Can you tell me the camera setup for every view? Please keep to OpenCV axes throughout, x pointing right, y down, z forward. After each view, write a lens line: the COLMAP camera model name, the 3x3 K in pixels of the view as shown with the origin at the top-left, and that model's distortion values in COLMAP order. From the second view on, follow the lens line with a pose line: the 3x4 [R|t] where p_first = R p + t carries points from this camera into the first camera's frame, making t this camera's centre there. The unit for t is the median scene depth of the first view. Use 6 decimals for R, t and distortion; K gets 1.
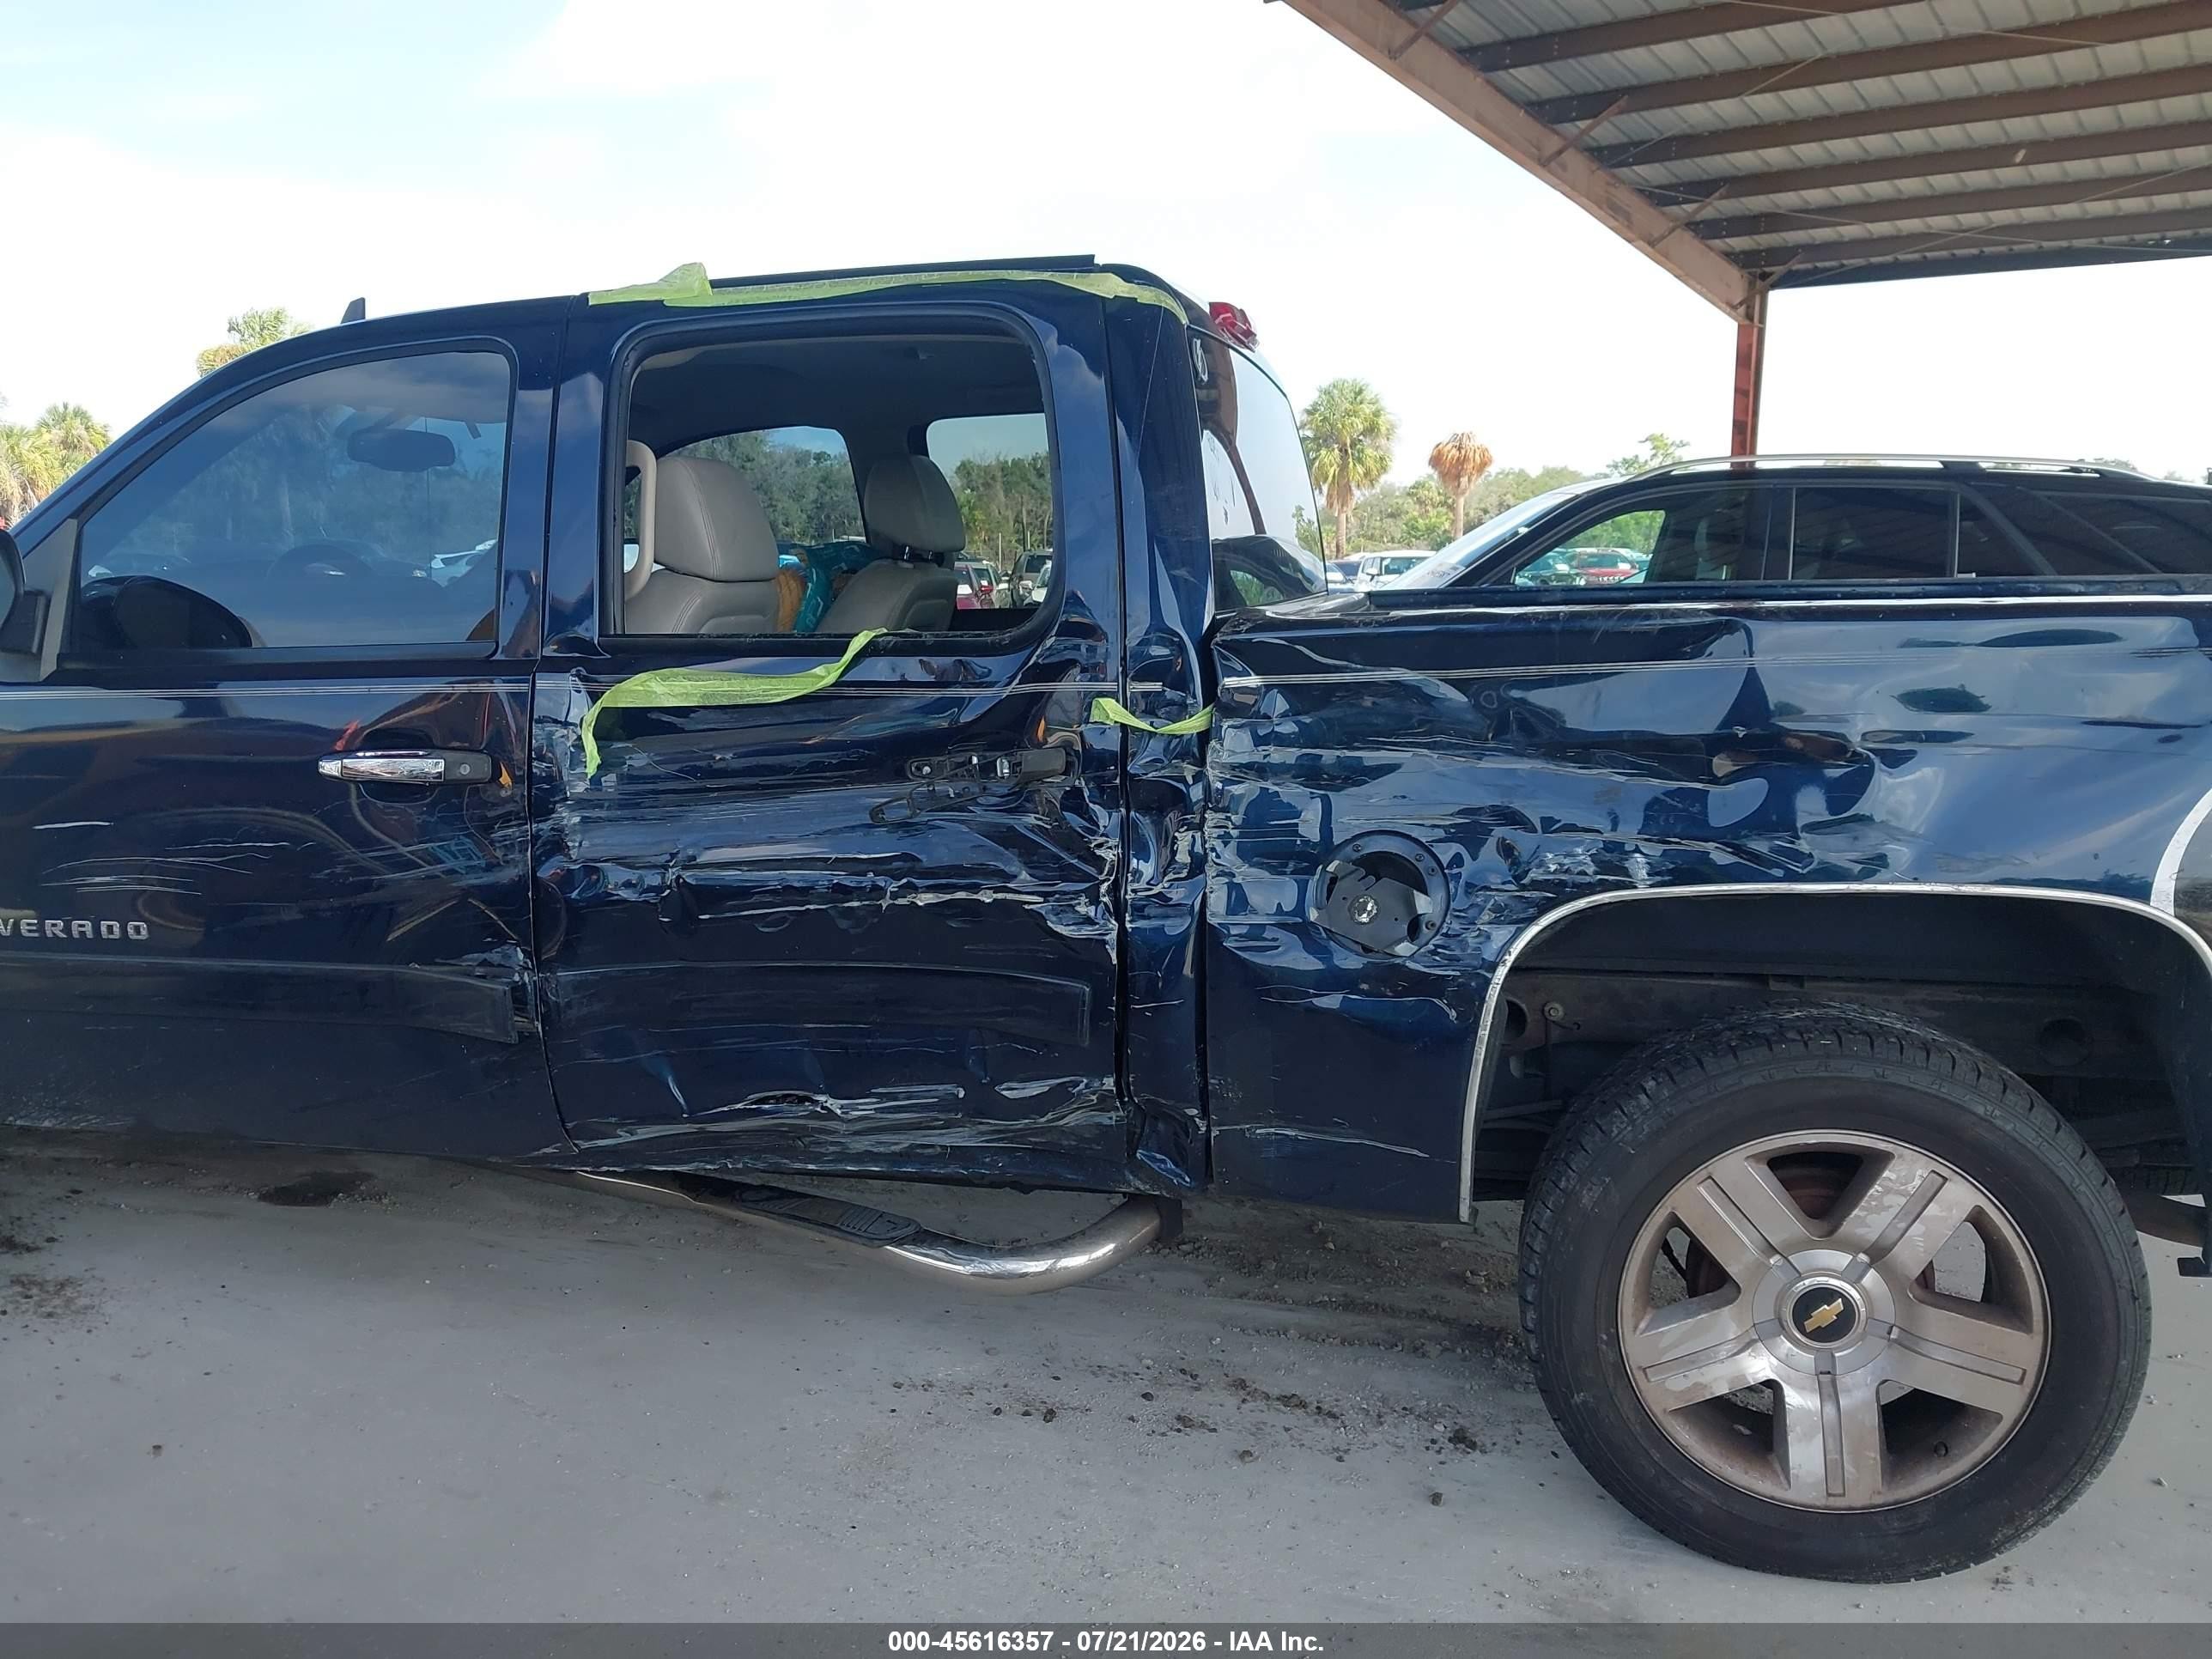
lens RADIAL K [[1785.7, 0, 1146.7], [0, 1785.7, 848.6], [0, 0, 1]] dist [0.071472, -0.171737]
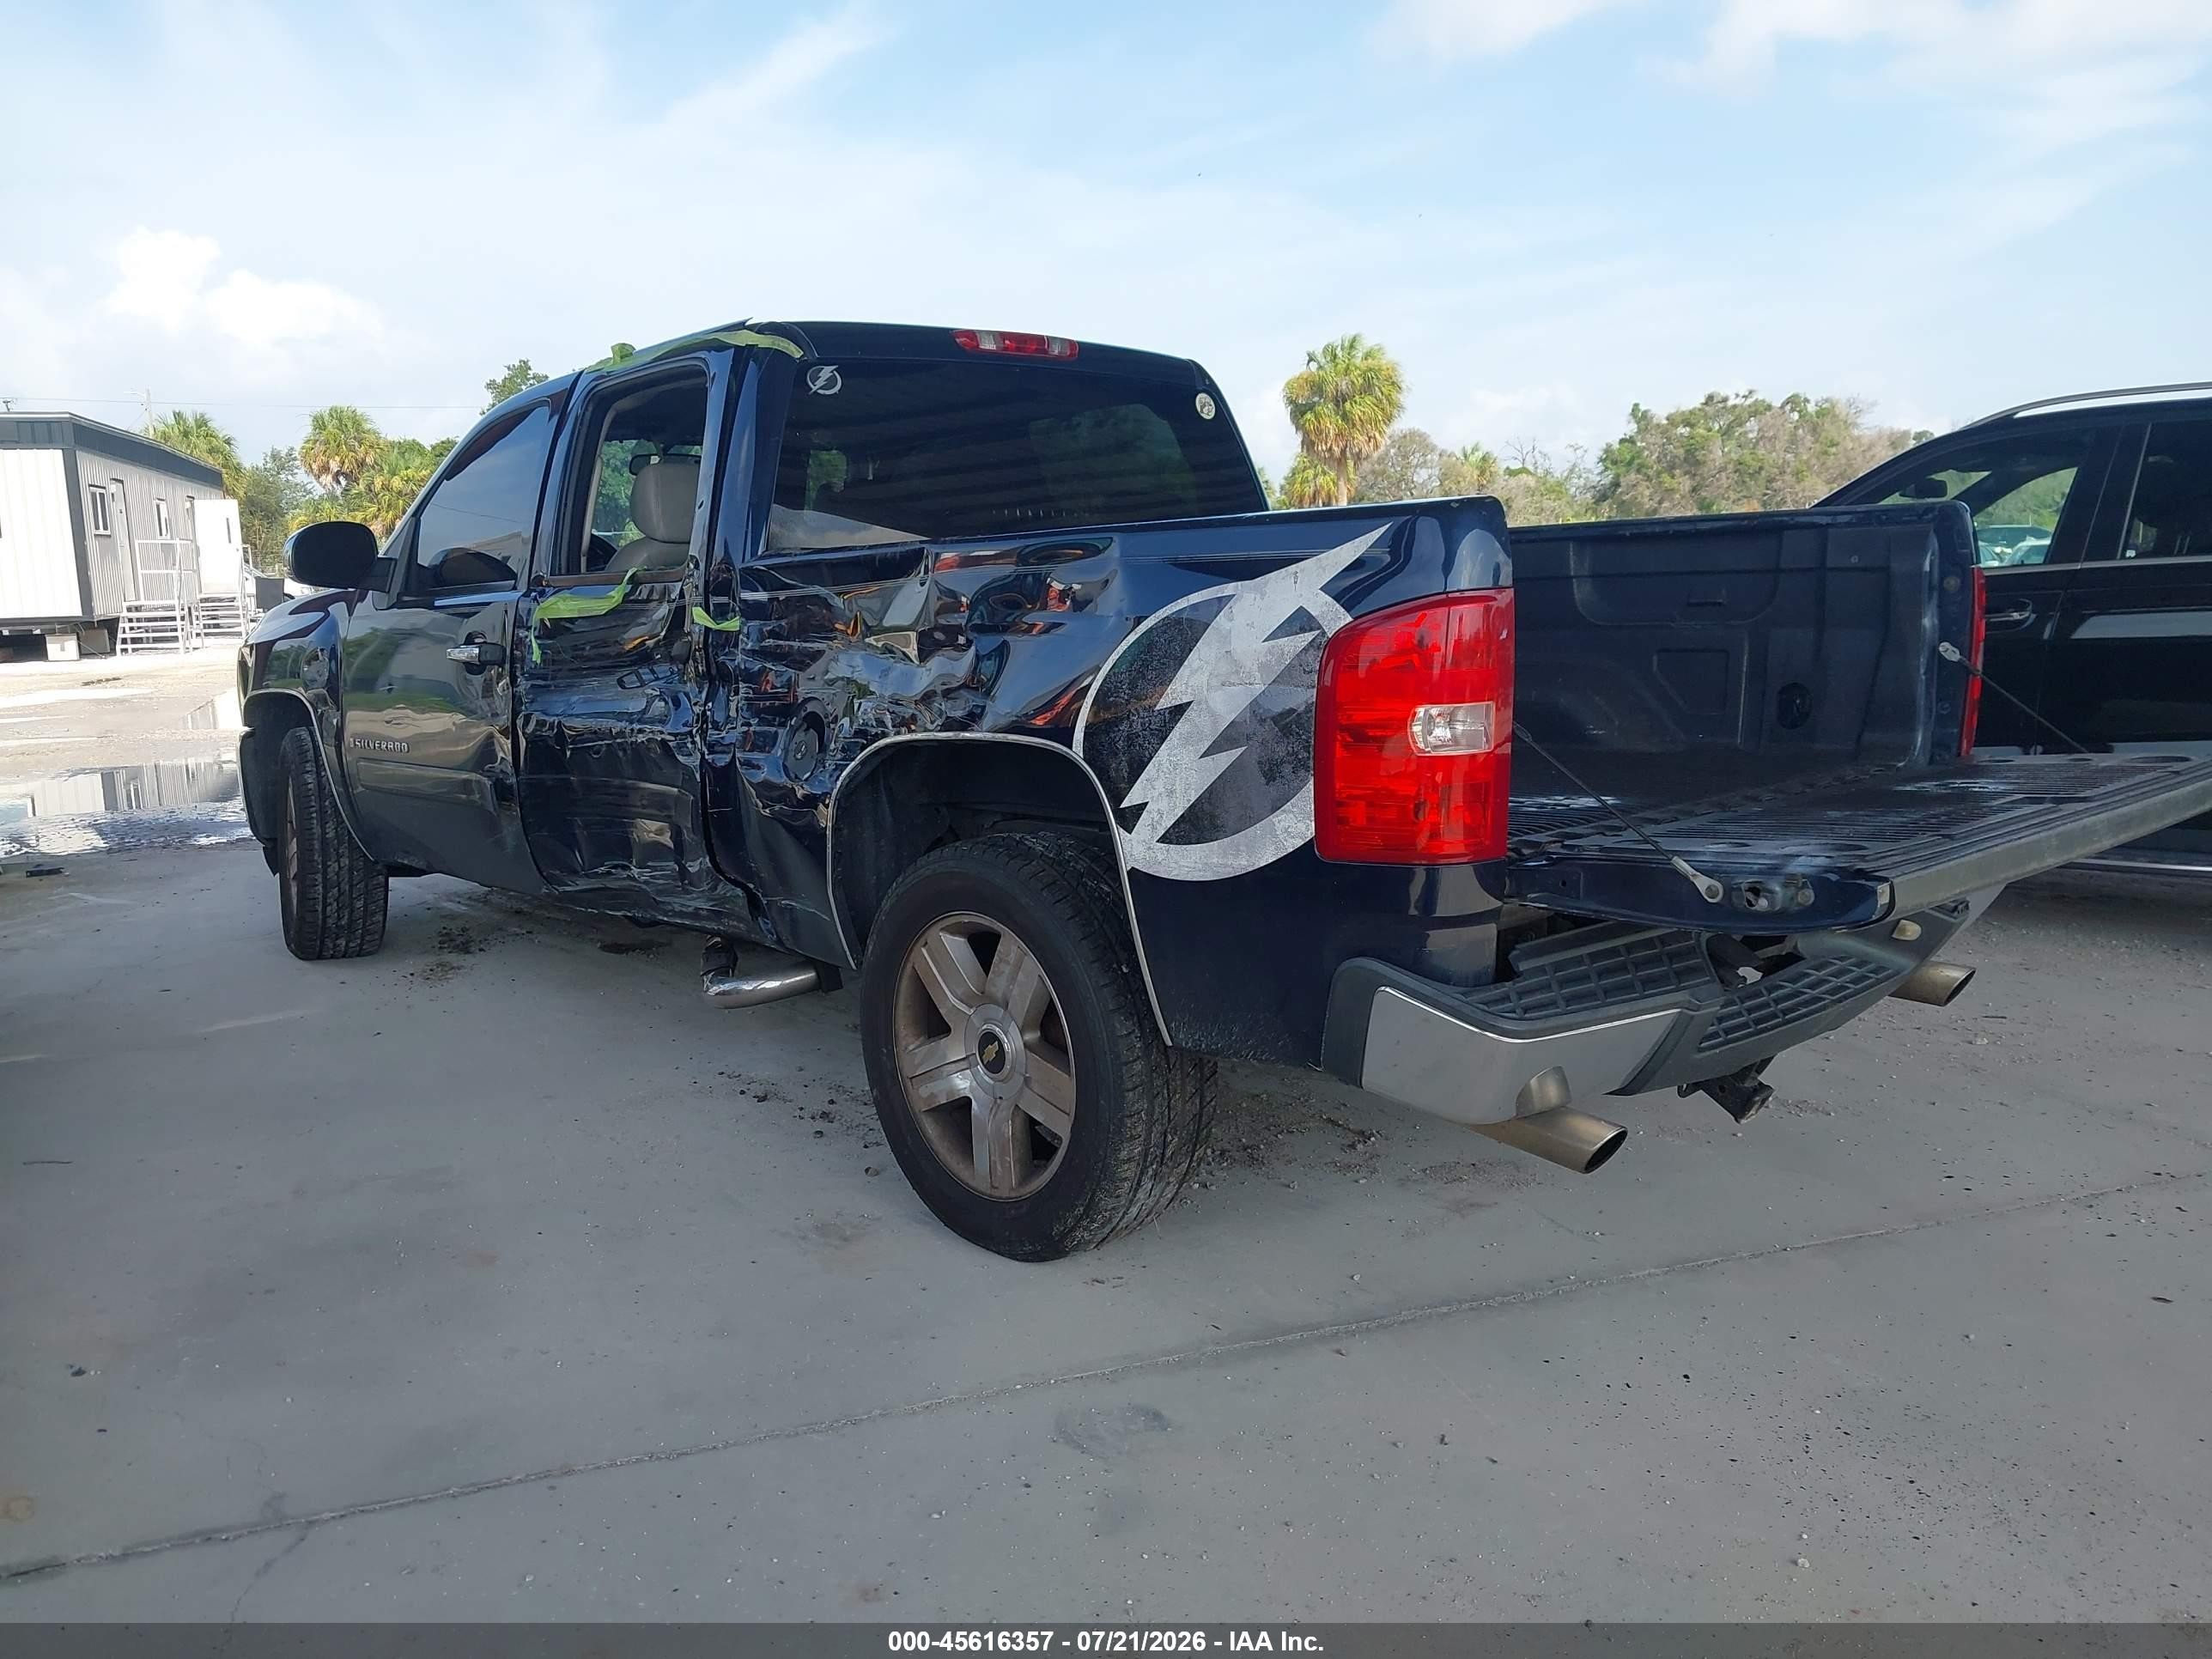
lens RADIAL K [[1755.3, 0, 1106.0], [0, 1755.3, 829.5], [0, 0, 1]] dist [0.155057, -0.532899]
pose [[0.814993, 0.062630, -0.576076, 1.101815], [-0.066868, 0.997666, 0.013864, 0.059634], [0.575600, 0.027222, 0.817278, -0.045095]]
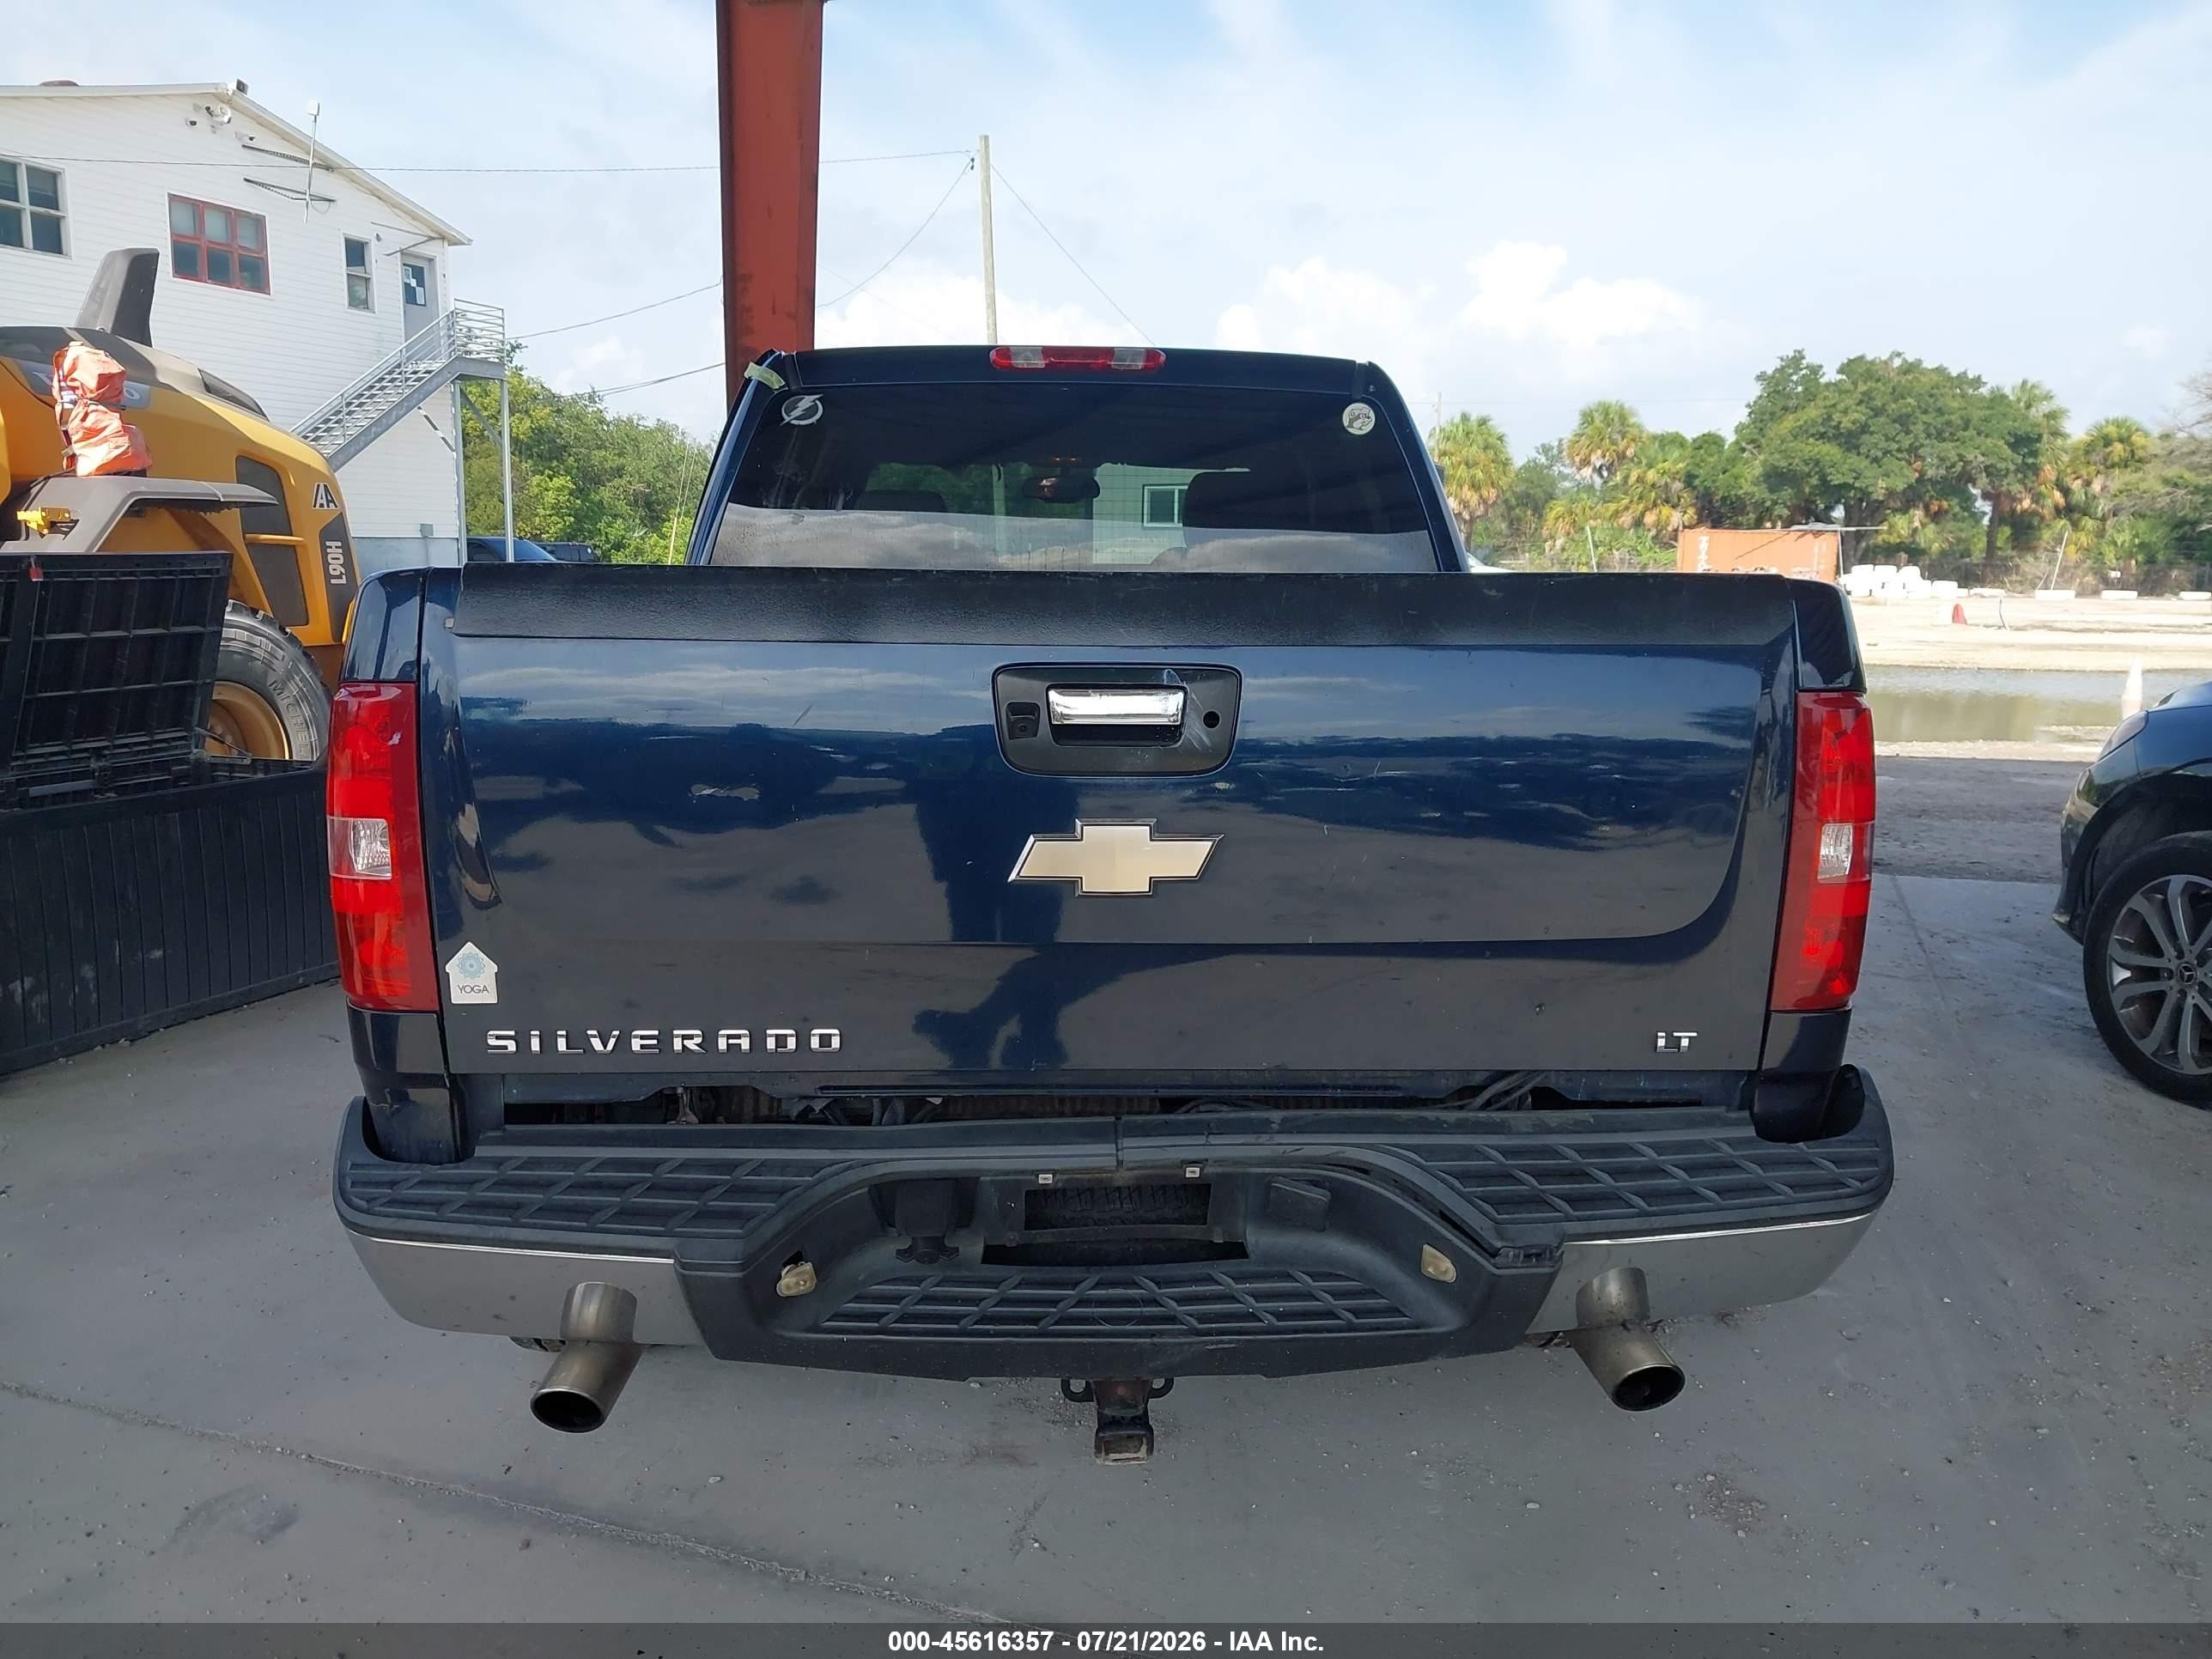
lens RADIAL K [[1743.9, 0, 1120.4], [0, 1743.9, 837.2], [0, 0, 1]] dist [0.045090, -0.067945]
pose [[0.250251, 0.148055, -0.956794, 1.522697], [-0.165021, 0.980301, 0.108531, -0.133323], [0.954014, 0.130731, 0.269753, 0.927246]]
